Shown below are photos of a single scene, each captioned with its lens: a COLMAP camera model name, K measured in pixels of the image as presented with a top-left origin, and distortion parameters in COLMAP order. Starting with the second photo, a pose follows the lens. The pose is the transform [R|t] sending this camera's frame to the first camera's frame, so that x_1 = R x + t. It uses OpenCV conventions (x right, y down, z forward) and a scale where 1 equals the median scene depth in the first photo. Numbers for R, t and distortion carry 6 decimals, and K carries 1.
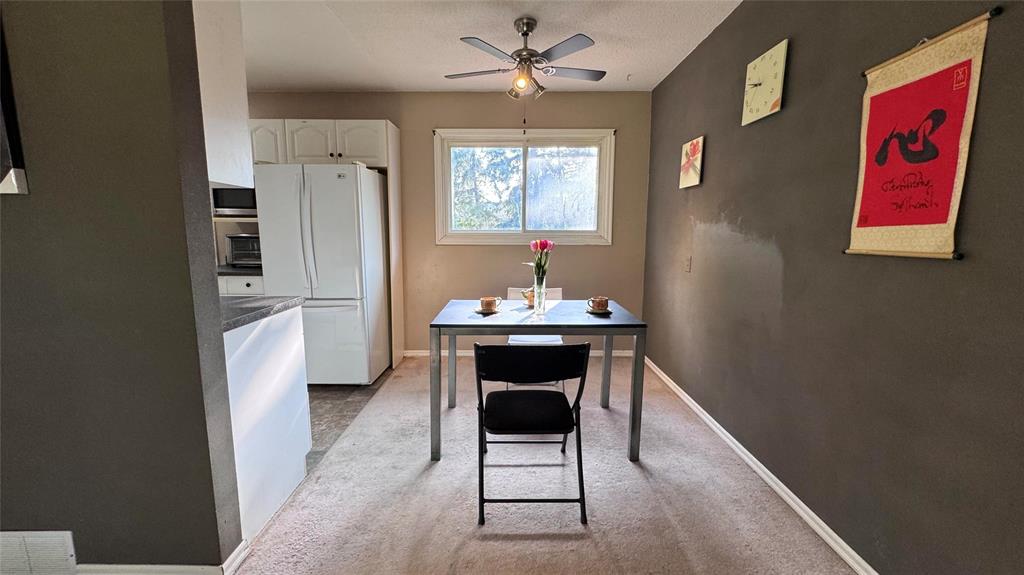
lens RADIAL K [[411.3, 0, 509.7], [0, 411.3, 286.1], [0, 0, 1]] dist [-0.000743, -0.000504]
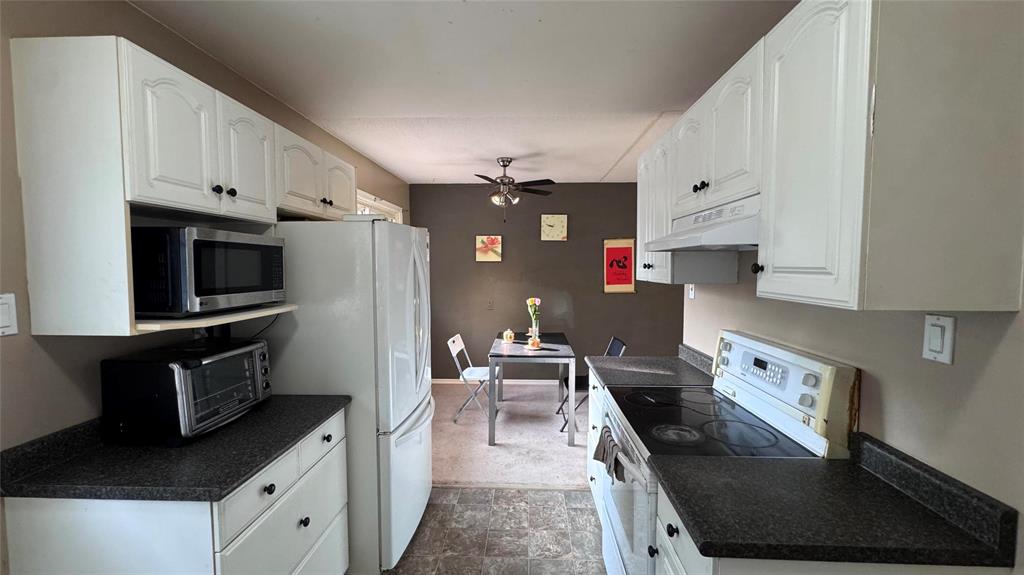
lens RADIAL K [[411.3, 0, 510.3], [0, 411.3, 285.1], [0, 0, 1]] dist [-0.000743, -0.000504]
pose [[0.036211, -0.056426, 0.997750, -1.520028], [0.136555, 0.989319, 0.050994, -0.251642], [-0.989970, 0.134401, 0.043529, 0.977247]]
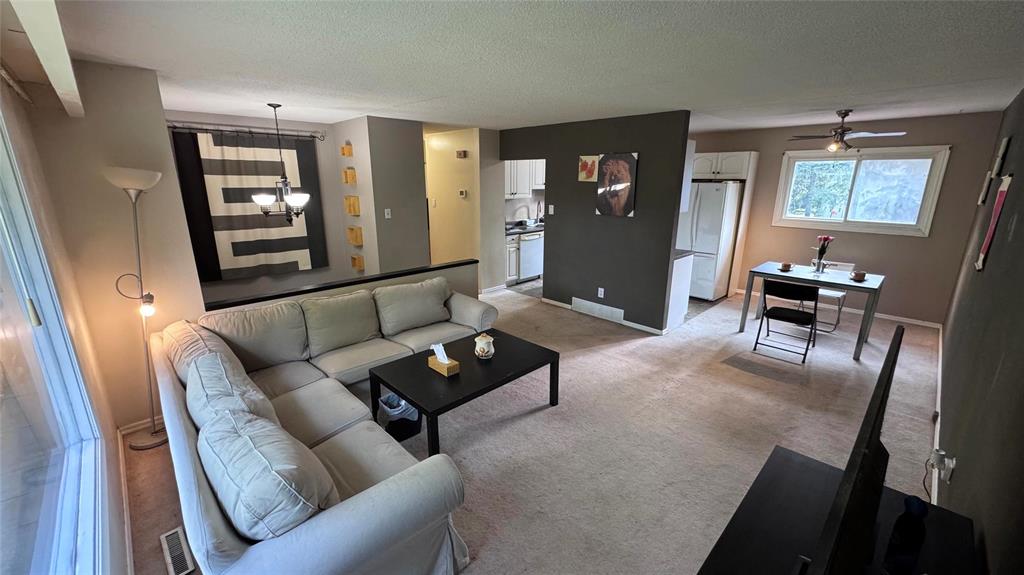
lens RADIAL K [[411.3, 0, 510.5], [0, 411.3, 289.6], [0, 0, 1]] dist [-0.000743, -0.000504]
pose [[0.700231, 0.187055, -0.688975, 0.391217], [-0.096860, 0.981033, 0.167906, -0.046148], [0.707315, -0.050839, 0.705068, -1.286472]]
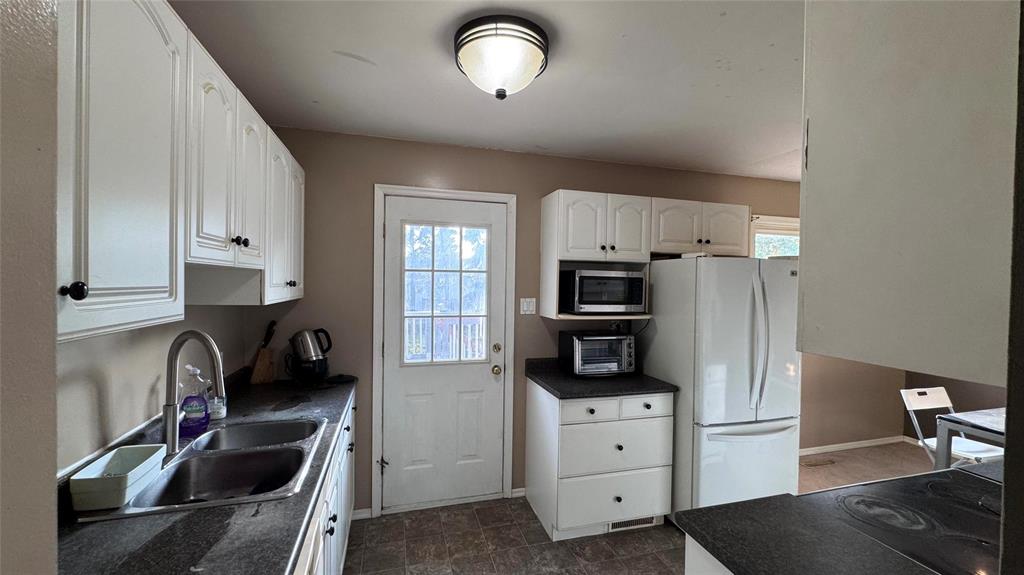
lens RADIAL K [[411.3, 0, 509.8], [0, 411.3, 287.5], [0, 0, 1]] dist [-0.000743, -0.000504]
pose [[0.960142, 0.006924, 0.279428, -1.477151], [0.026851, 0.992785, -0.116863, -0.187614], [-0.278221, 0.119708, 0.953028, 0.426018]]
